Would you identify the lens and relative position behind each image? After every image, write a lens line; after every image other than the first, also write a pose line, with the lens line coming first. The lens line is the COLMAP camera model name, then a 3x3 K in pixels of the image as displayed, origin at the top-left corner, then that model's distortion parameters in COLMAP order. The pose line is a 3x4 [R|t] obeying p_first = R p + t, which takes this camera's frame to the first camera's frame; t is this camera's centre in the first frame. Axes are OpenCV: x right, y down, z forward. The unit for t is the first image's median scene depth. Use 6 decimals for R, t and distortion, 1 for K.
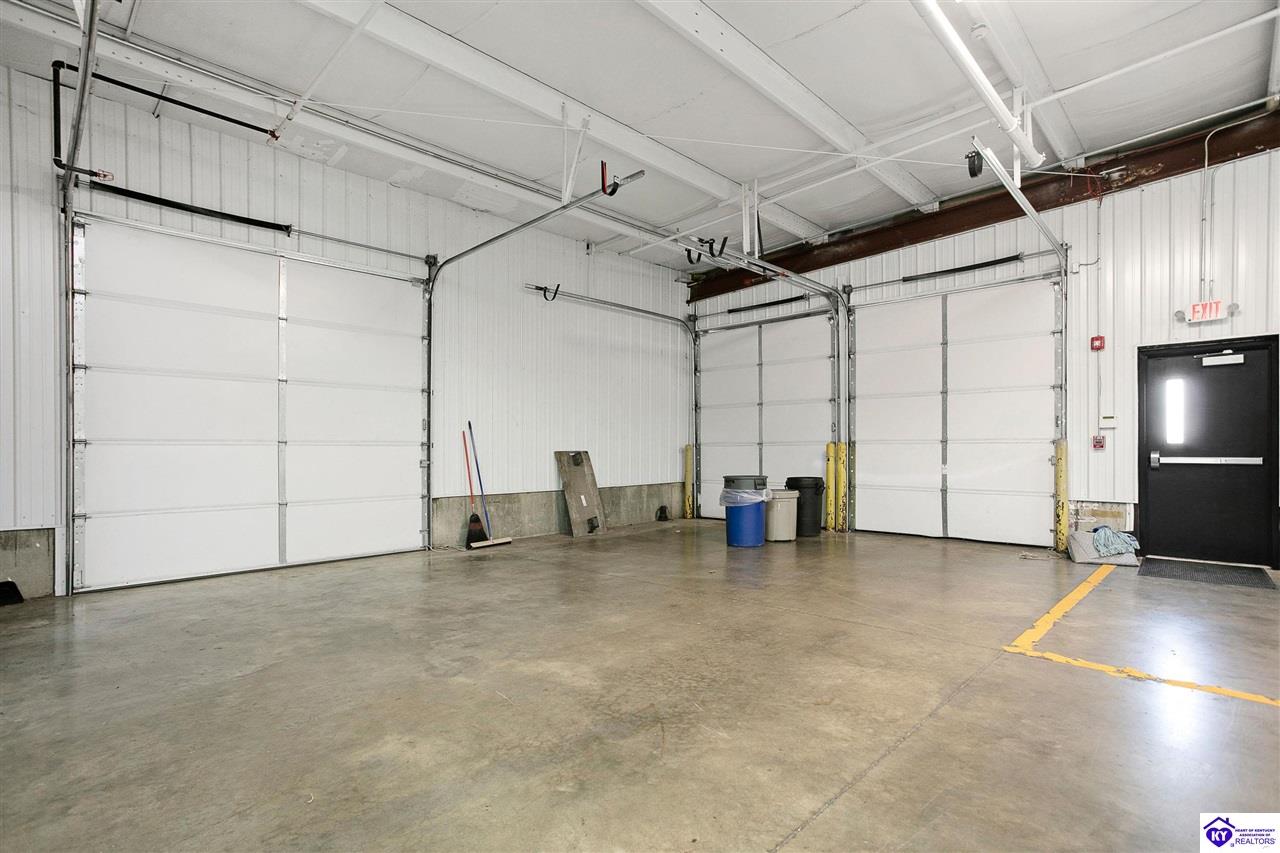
lens RADIAL K [[618.4, 0, 646.5], [0, 618.4, 435.1], [0, 0, 1]] dist [0.003824, 0.002687]
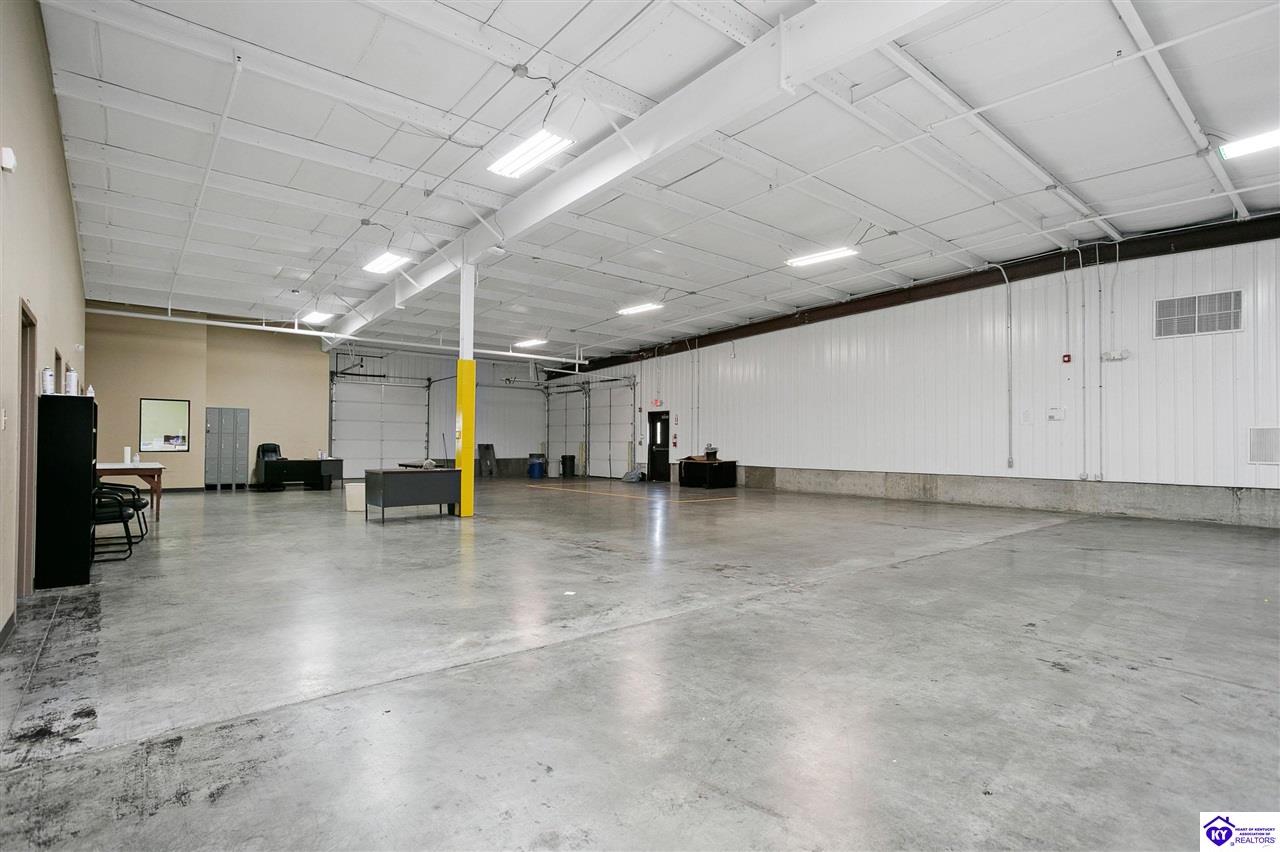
lens RADIAL K [[618.4, 0, 635.3], [0, 618.4, 426.8], [0, 0, 1]] dist [0.003824, 0.002687]
pose [[0.992741, 0.007538, -0.120039, 0.820474], [-0.008324, 0.999947, -0.006050, -0.036828], [0.119987, 0.007005, 0.992751, -1.513190]]
